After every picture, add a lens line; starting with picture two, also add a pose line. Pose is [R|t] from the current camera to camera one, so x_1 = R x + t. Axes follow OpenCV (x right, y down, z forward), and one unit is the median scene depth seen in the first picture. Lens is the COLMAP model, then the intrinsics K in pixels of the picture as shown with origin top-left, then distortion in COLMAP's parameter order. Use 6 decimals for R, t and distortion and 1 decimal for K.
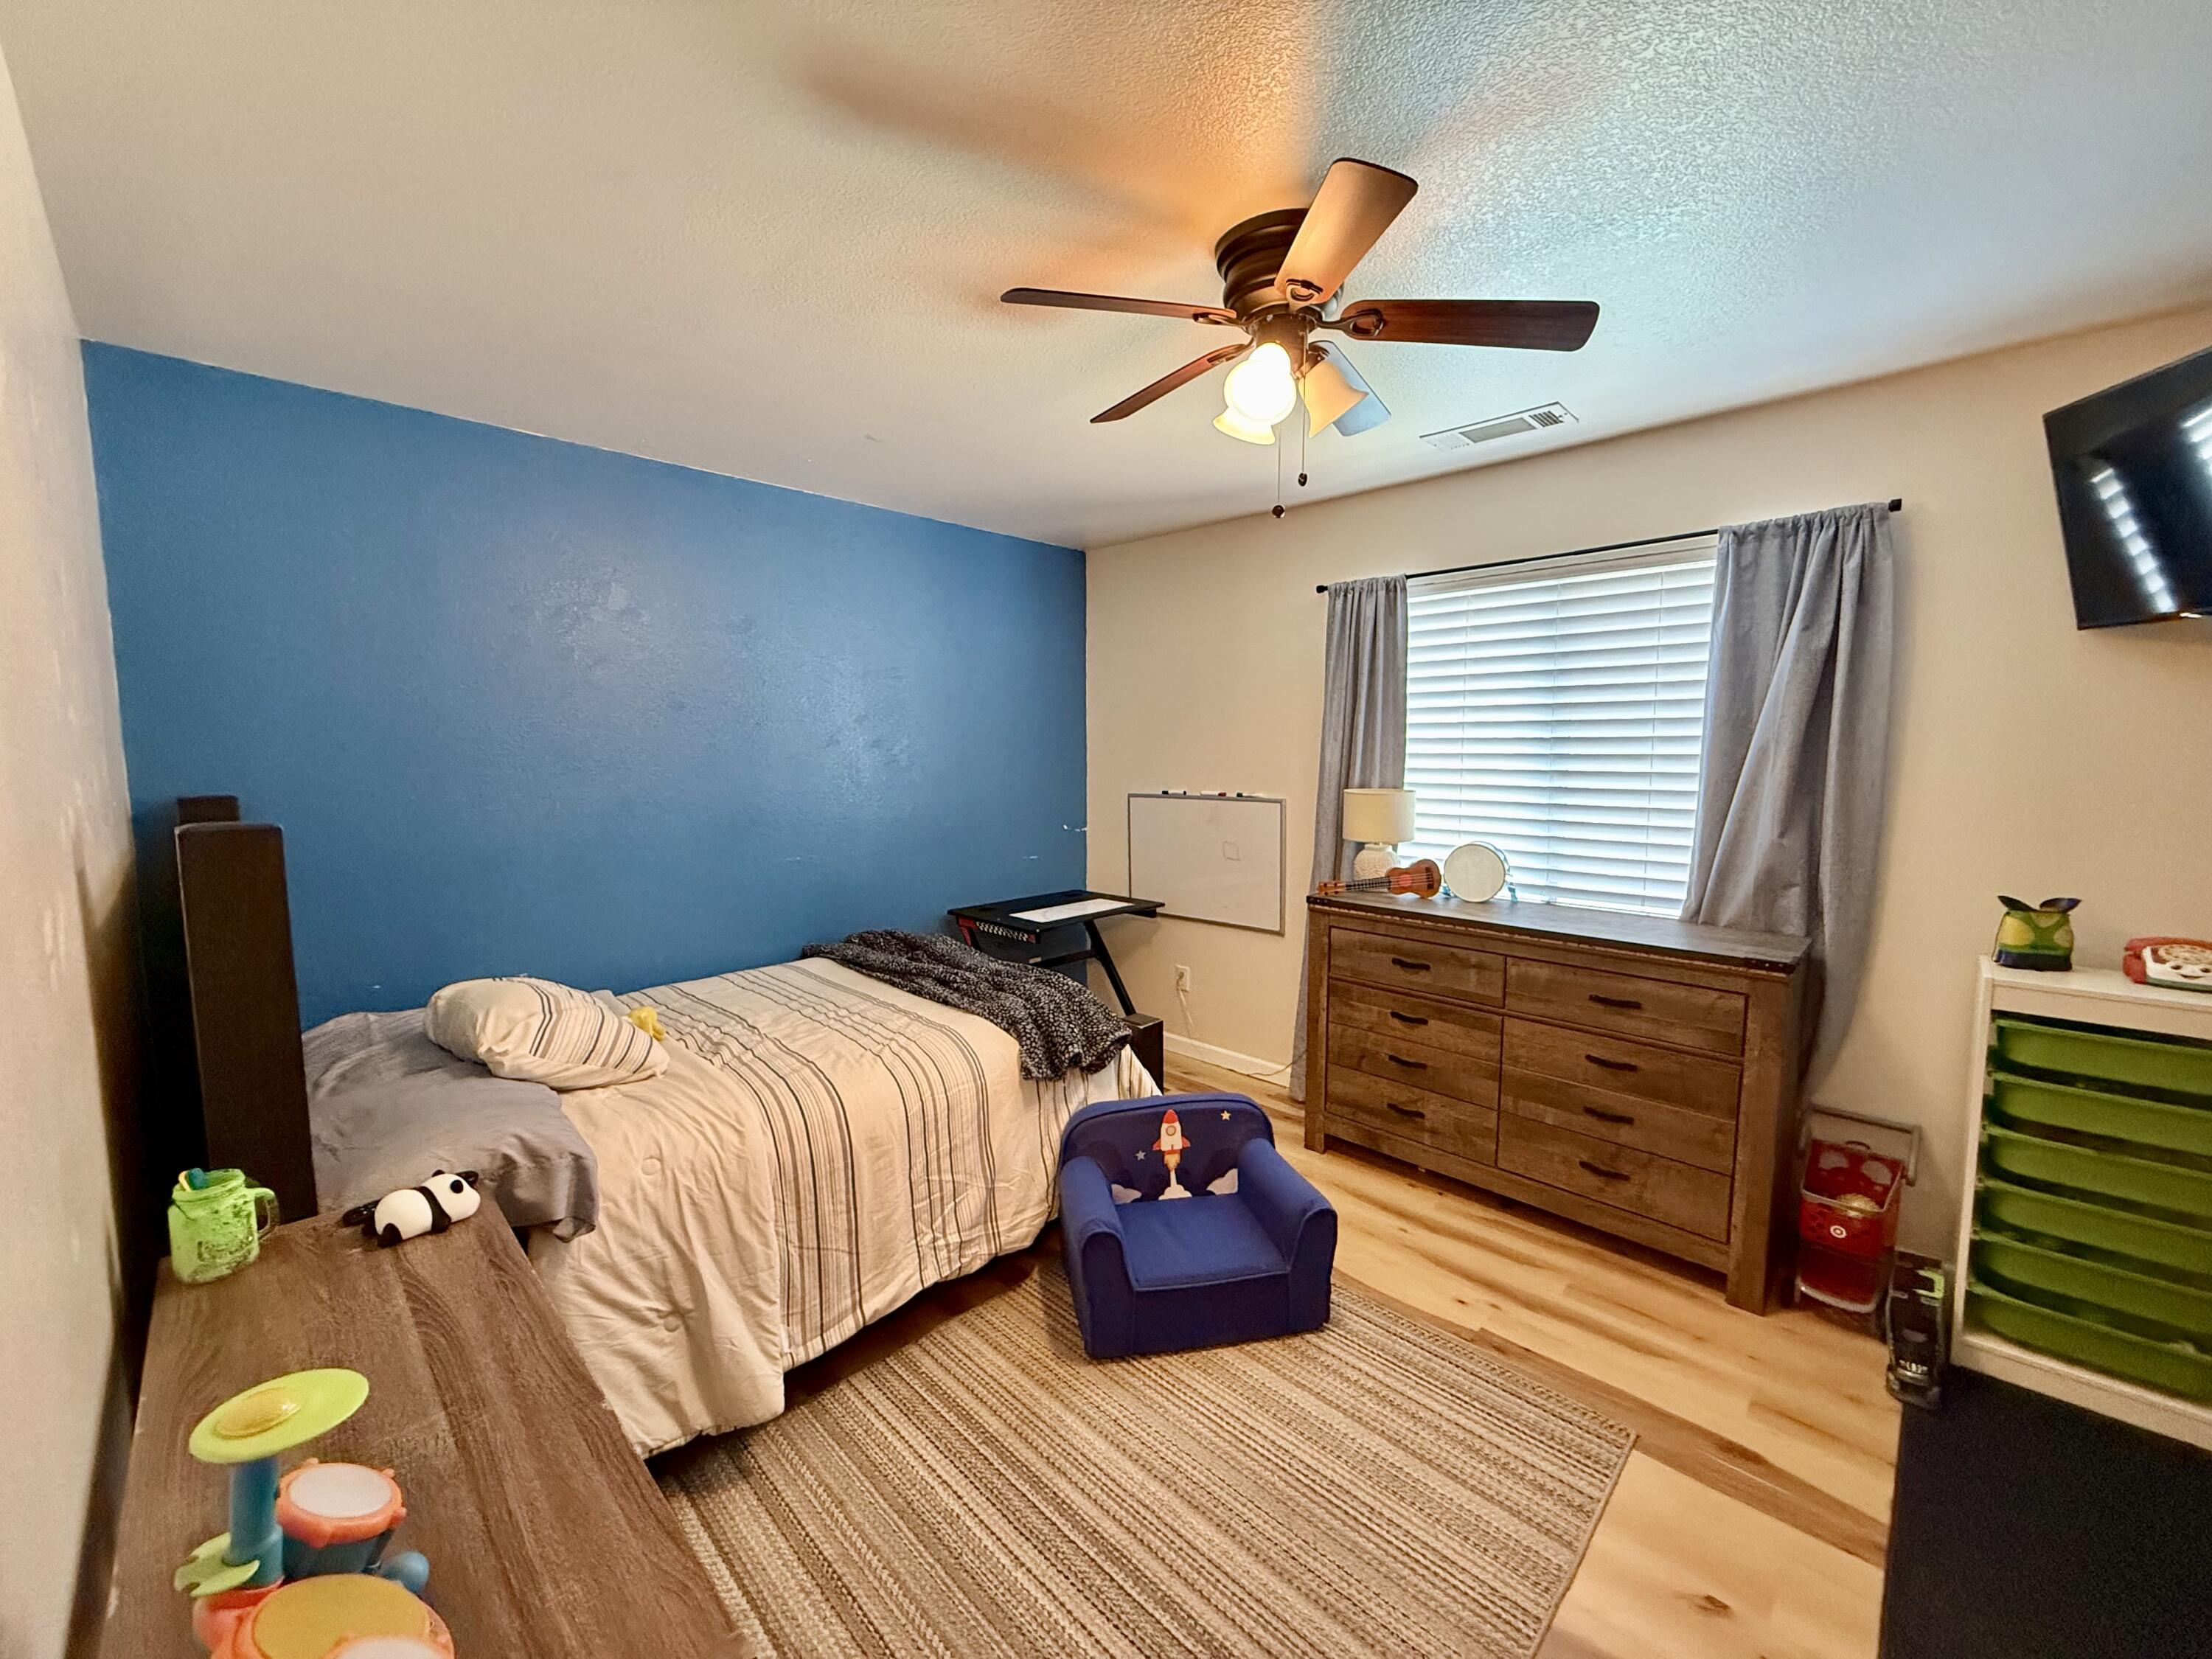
lens RADIAL K [[885.5, 0, 1107.0], [0, 885.5, 834.0], [0, 0, 1]] dist [-0.001636, 0.000055]
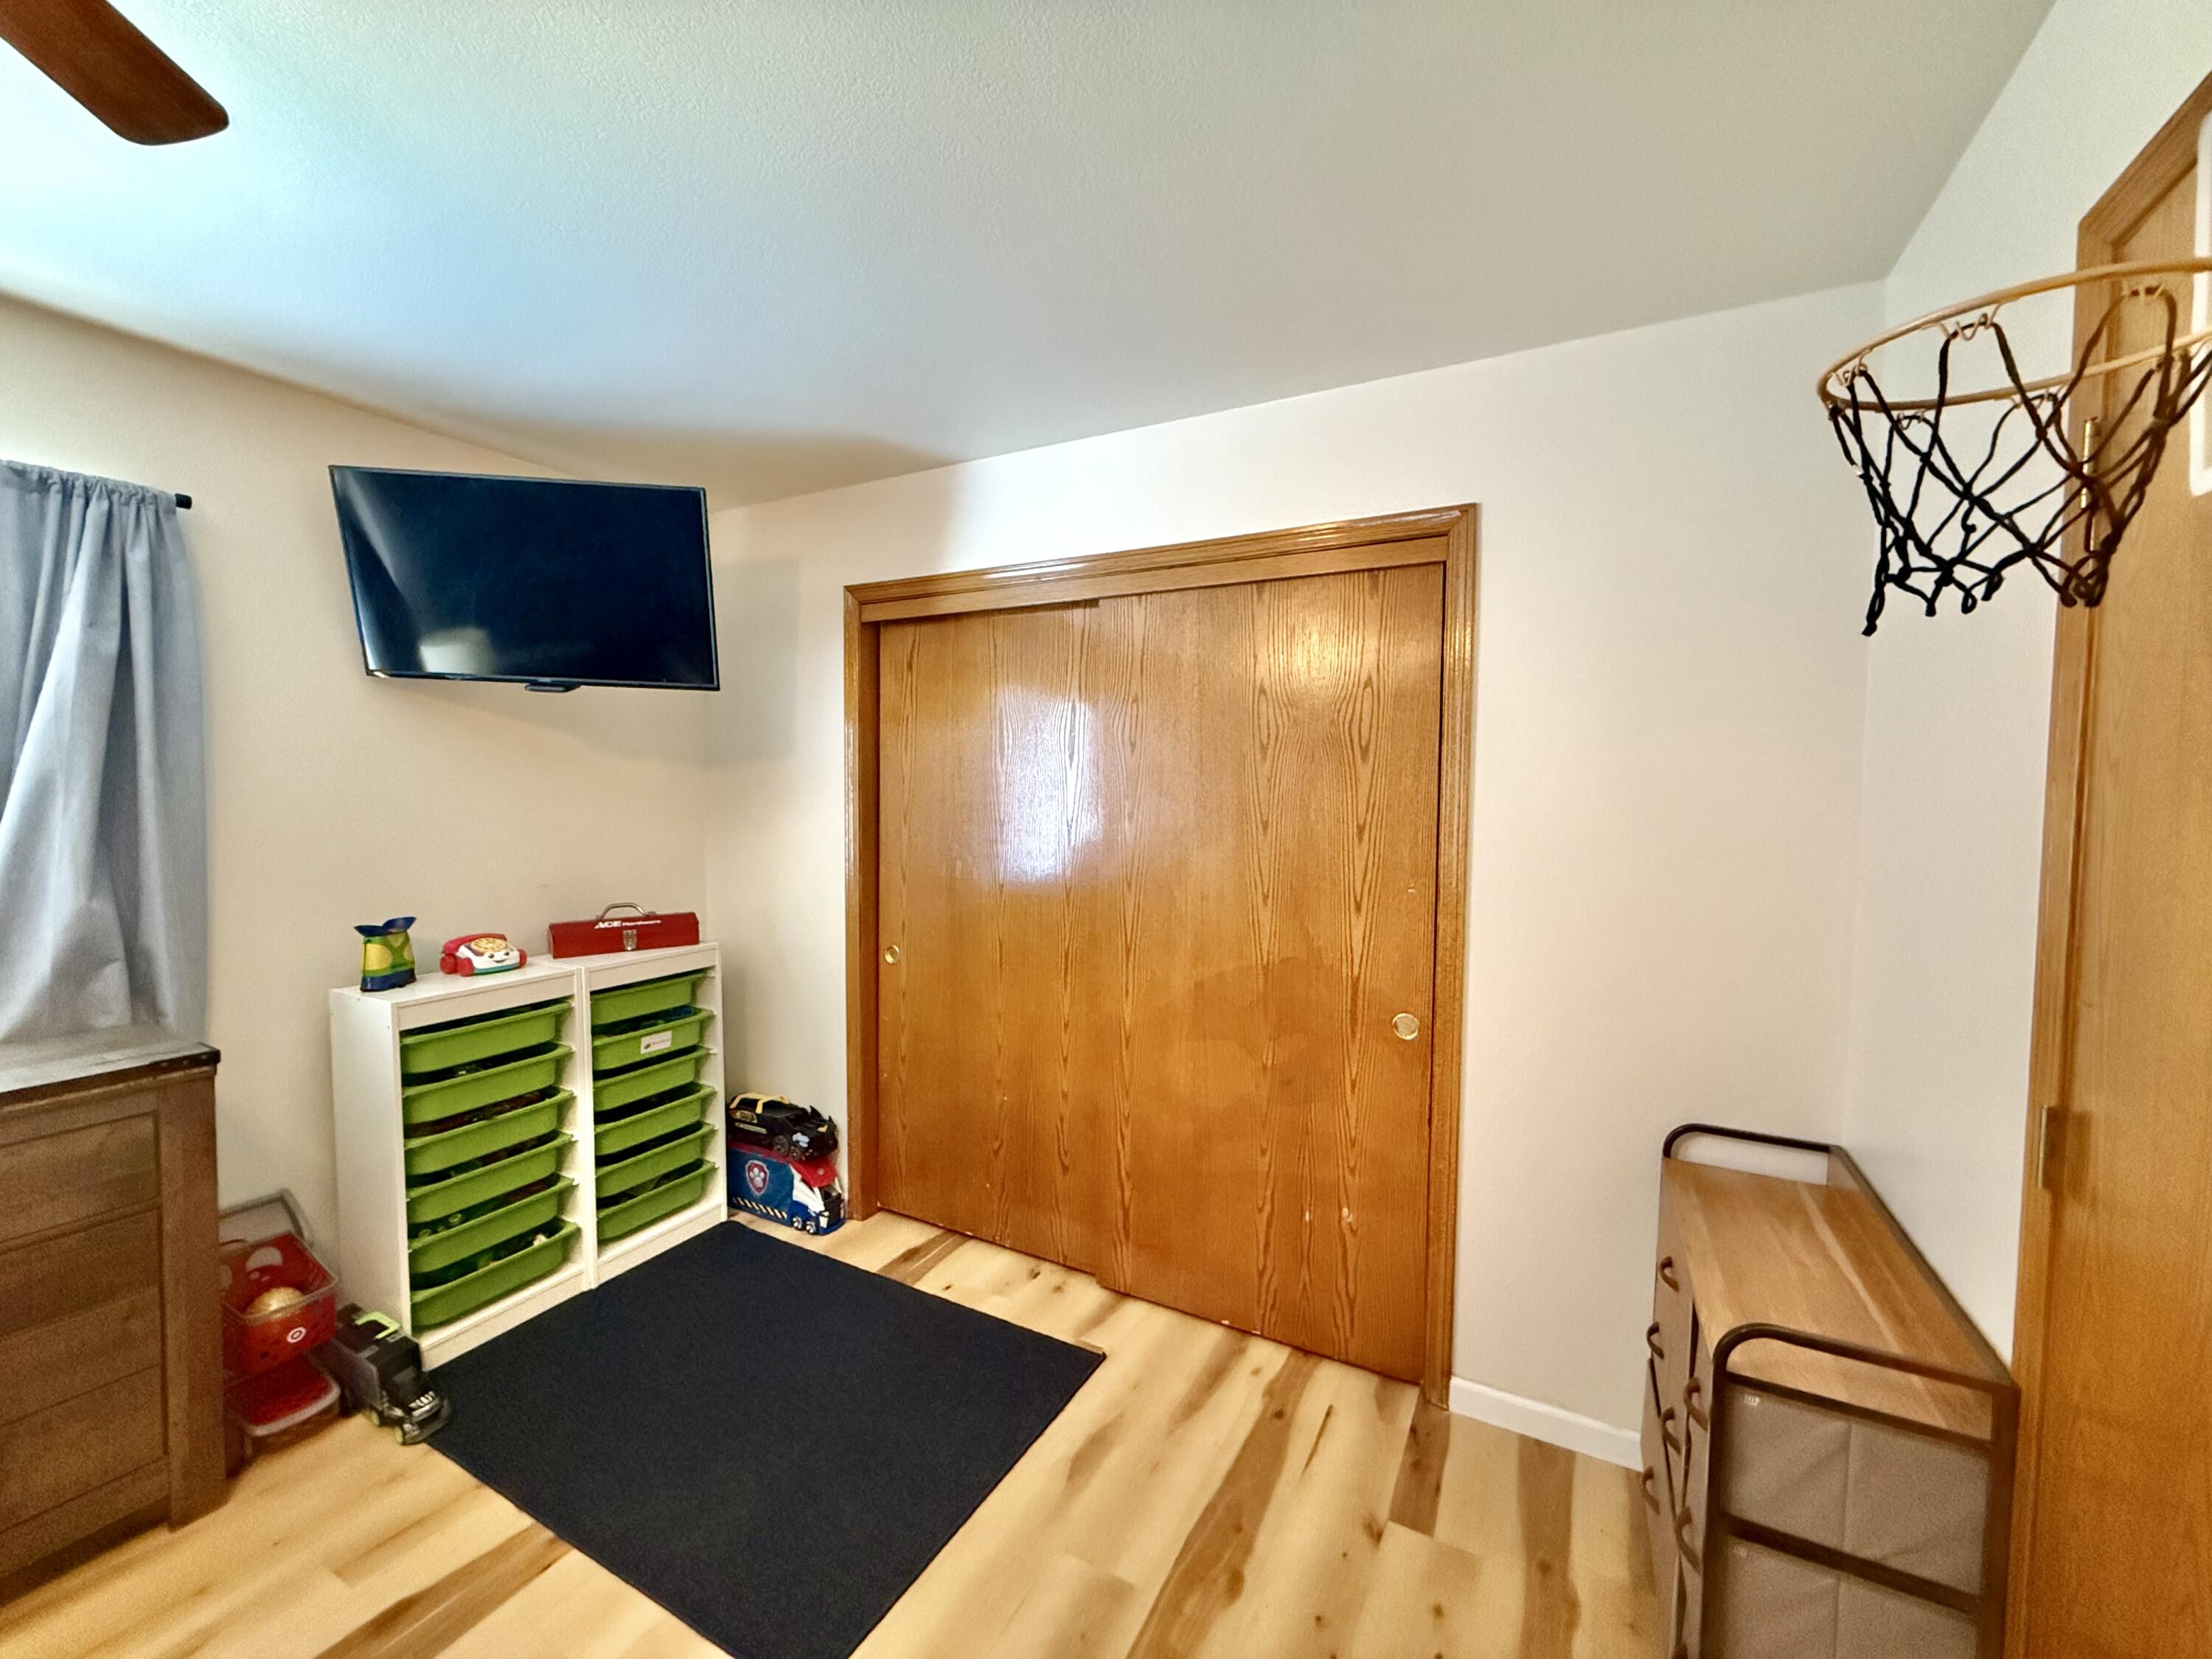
lens RADIAL K [[885.5, 0, 1108.3], [0, 885.5, 828.0], [0, 0, 1]] dist [-0.001636, 0.000055]
pose [[-0.285115, -0.047609, 0.957310, -0.223600], [0.086413, 0.993422, 0.075141, -0.045977], [-0.954590, 0.104148, -0.279125, 0.450376]]
